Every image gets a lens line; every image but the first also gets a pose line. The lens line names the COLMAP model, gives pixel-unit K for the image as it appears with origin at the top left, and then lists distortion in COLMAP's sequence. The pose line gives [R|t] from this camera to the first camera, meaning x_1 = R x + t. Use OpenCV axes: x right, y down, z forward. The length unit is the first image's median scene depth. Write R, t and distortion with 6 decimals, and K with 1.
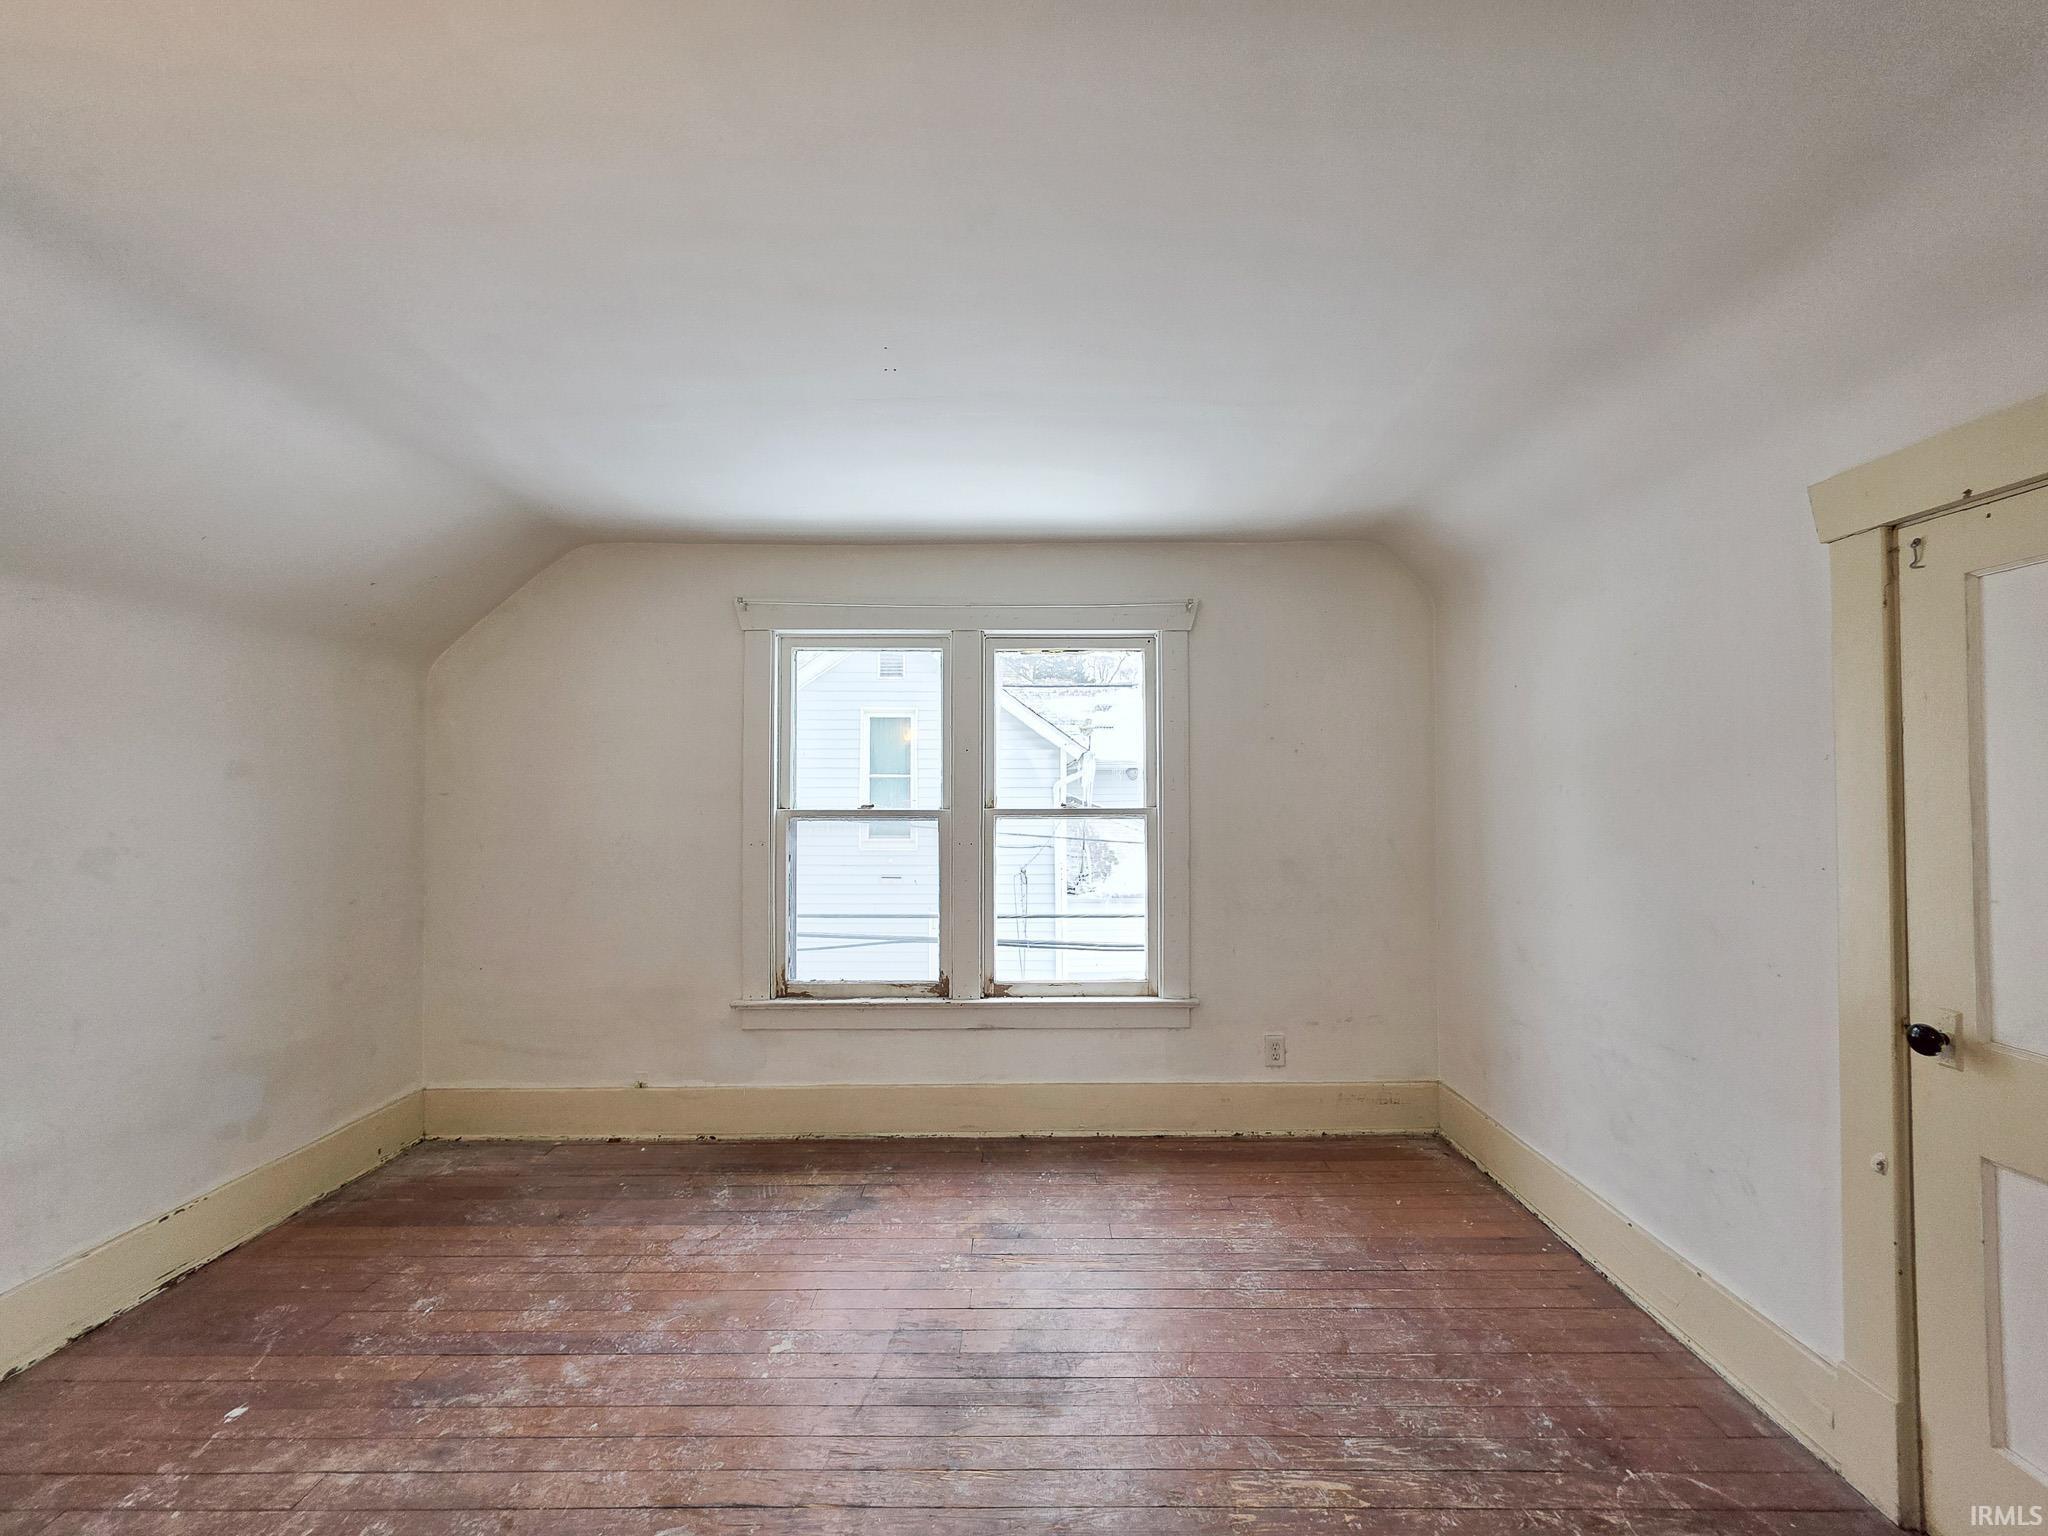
lens RADIAL K [[810.4, 0, 1023.7], [0, 810.4, 774.6], [0, 0, 1]] dist [0.001685, -0.000039]
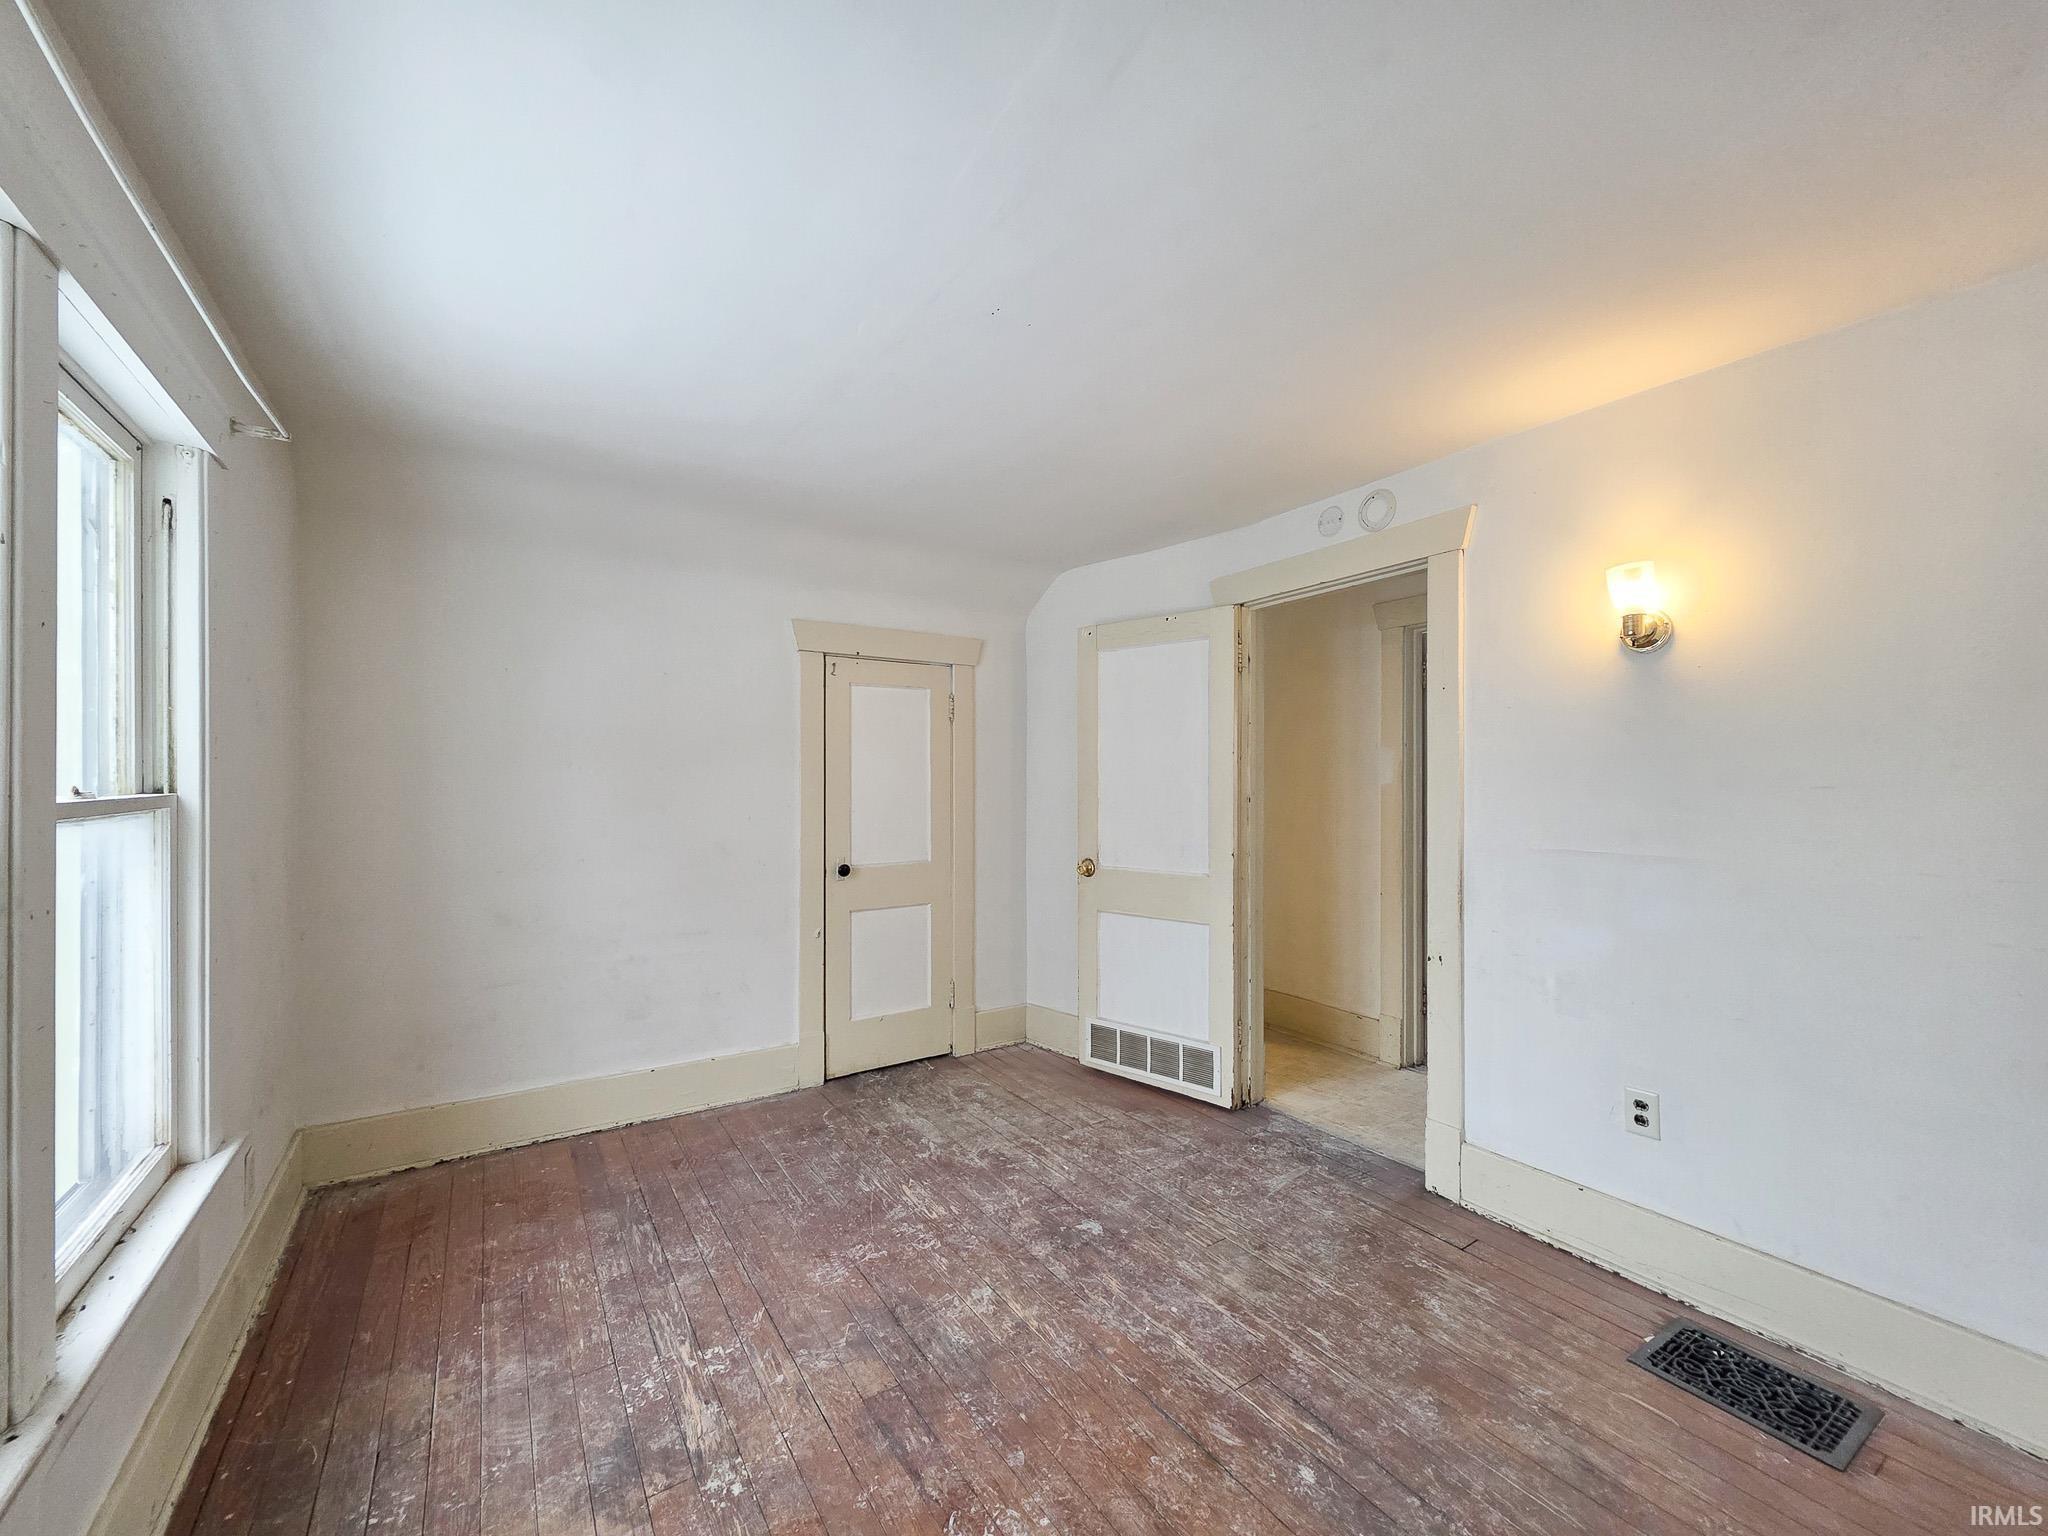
lens RADIAL K [[810.4, 0, 1032.9], [0, 810.4, 776.3], [0, 0, 1]] dist [0.001685, -0.000039]
pose [[-0.556626, 0.002726, 0.830759, -0.955456], [-0.015211, 0.999794, -0.013473, 0.051242], [-0.830624, -0.020136, -0.556469, 1.459641]]
